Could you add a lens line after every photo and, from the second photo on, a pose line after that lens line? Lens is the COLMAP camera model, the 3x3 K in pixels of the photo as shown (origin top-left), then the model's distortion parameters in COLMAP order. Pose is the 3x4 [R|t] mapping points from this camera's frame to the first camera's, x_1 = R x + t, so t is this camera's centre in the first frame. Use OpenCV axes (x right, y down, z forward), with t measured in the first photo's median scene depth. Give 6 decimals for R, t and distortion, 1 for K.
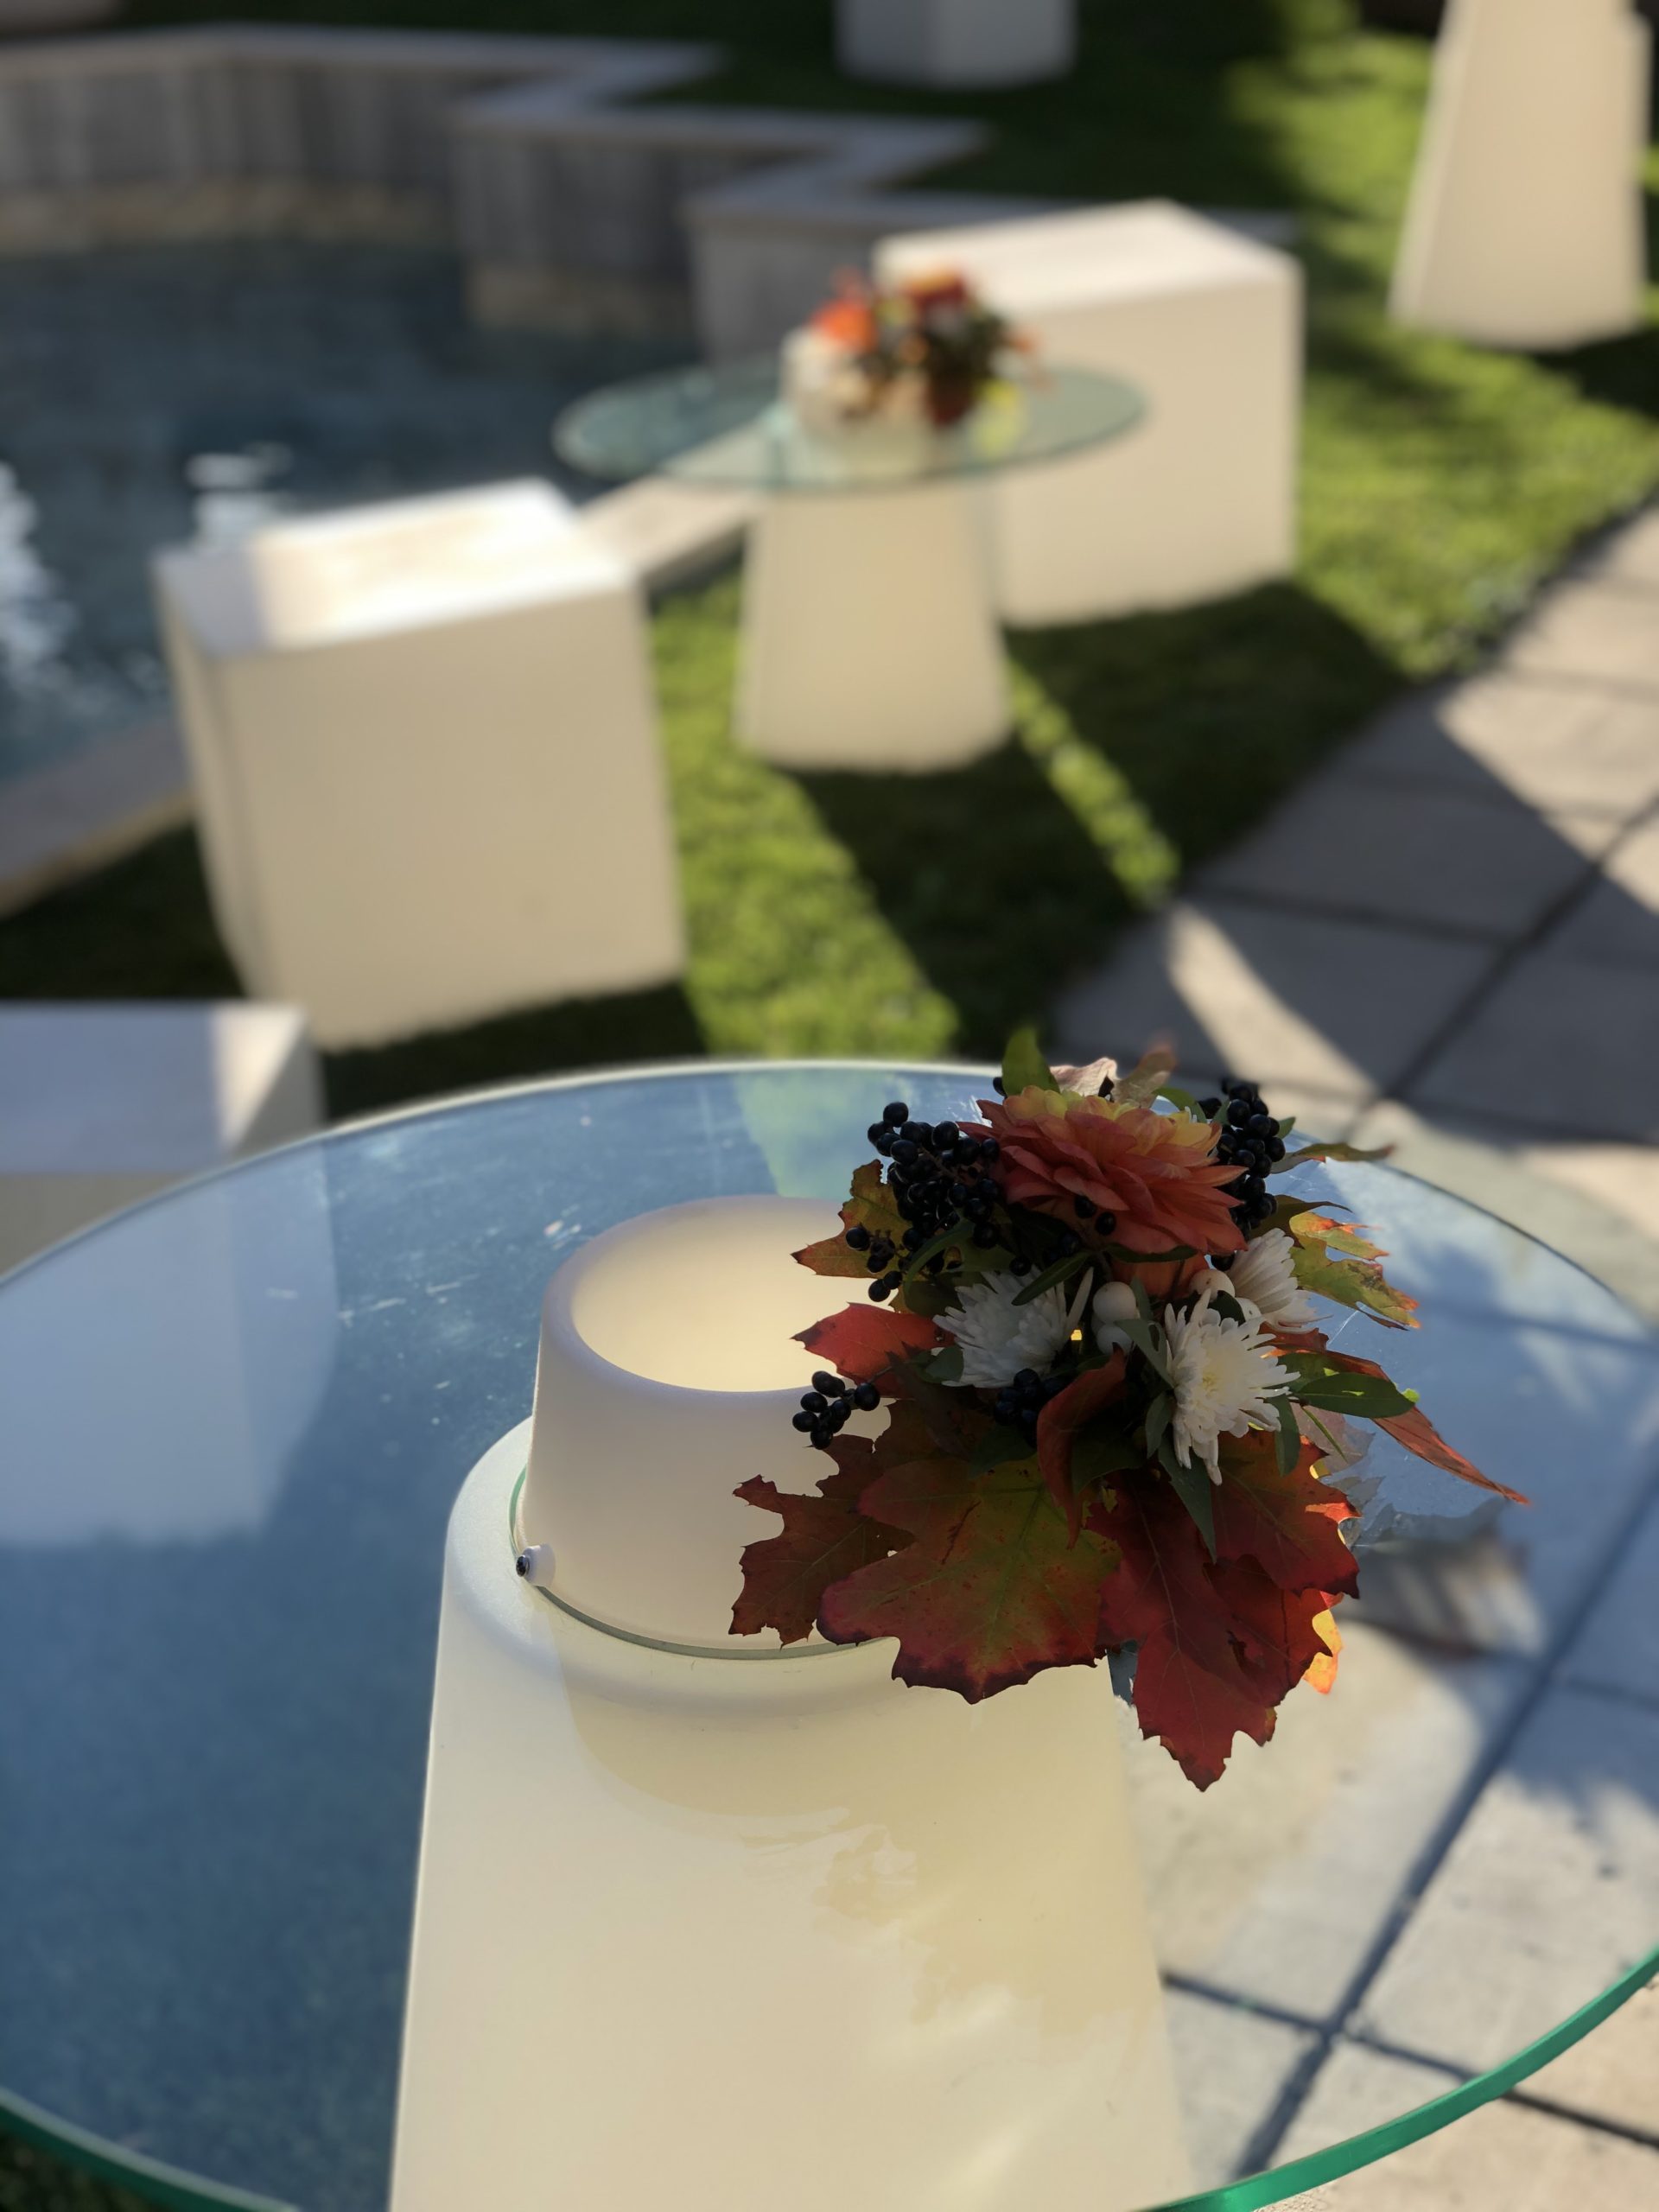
lens RADIAL K [[3351.0, 0, 829.5], [0, 3351.0, 1106.0], [0, 0, 1]] dist [0.114784, -0.024267]
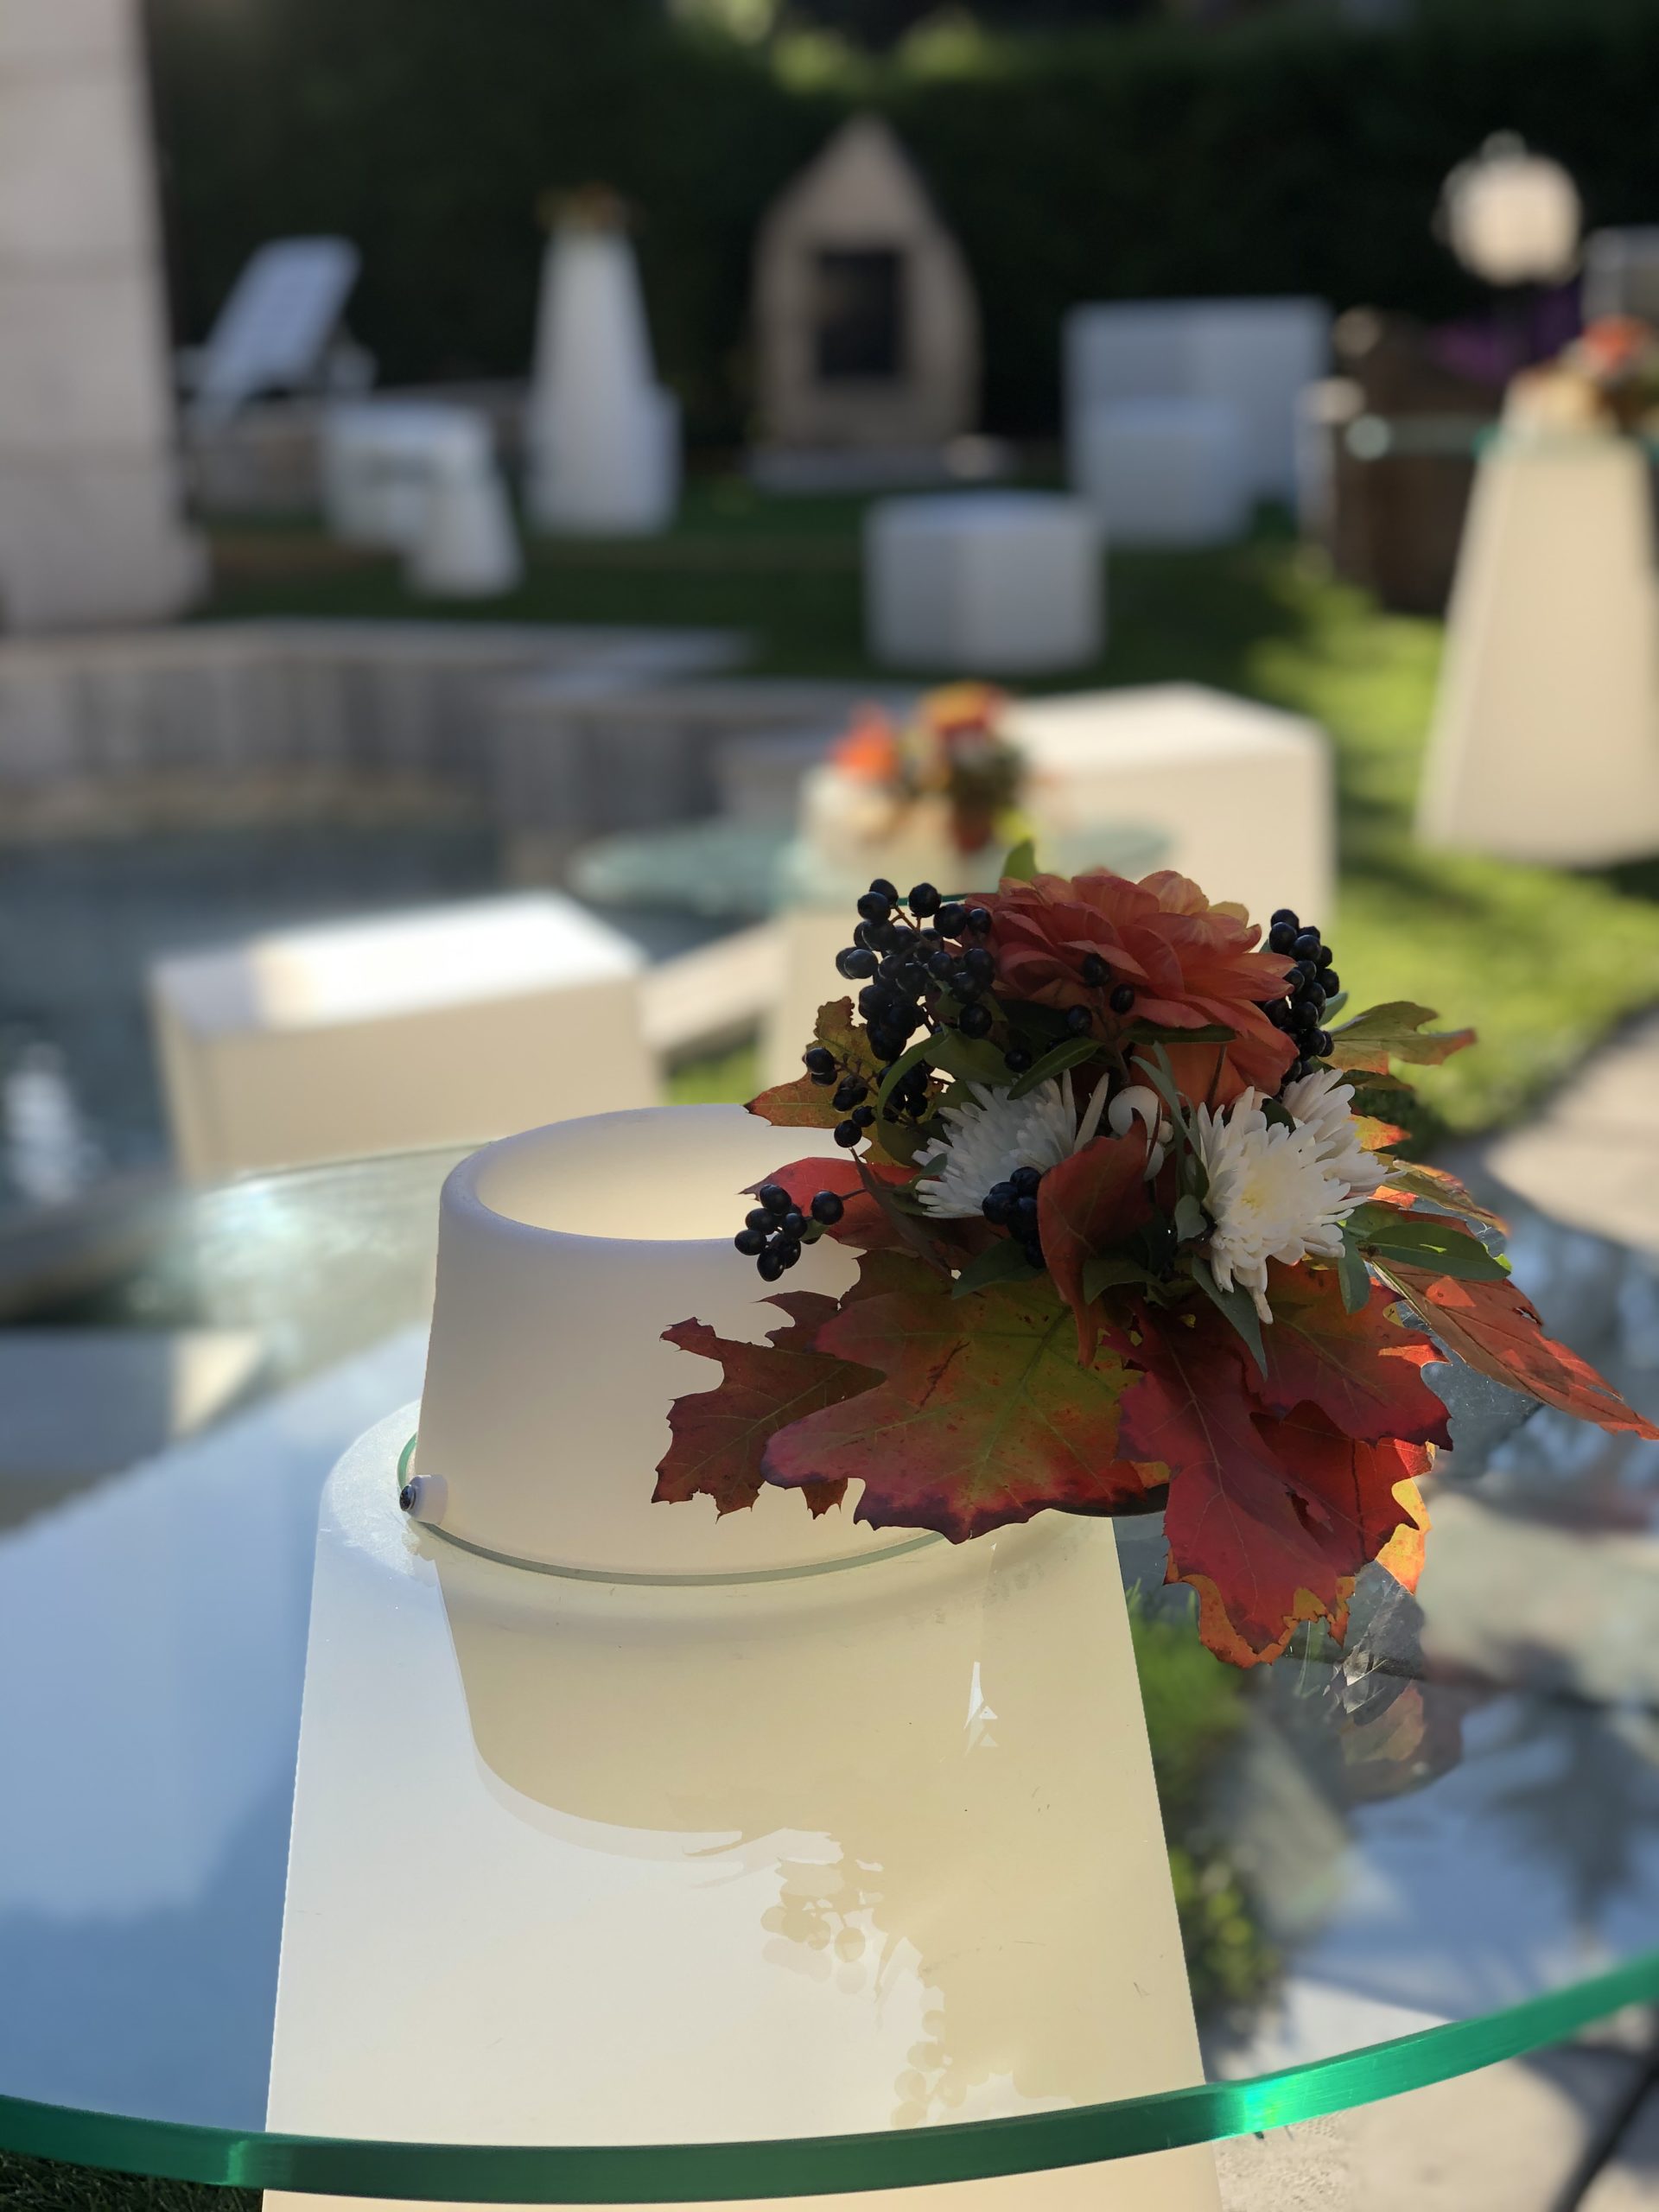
lens RADIAL K [[3350.3, 0, 829.5], [0, 3350.3, 1106.0], [0, 0, 1]] dist [0.191666, -0.752809]
pose [[0.999928, 0.000748, -0.012001, 0.021076], [-0.003068, 0.980909, -0.194444, 0.216855], [0.011626, 0.194467, 0.980840, 0.205559]]
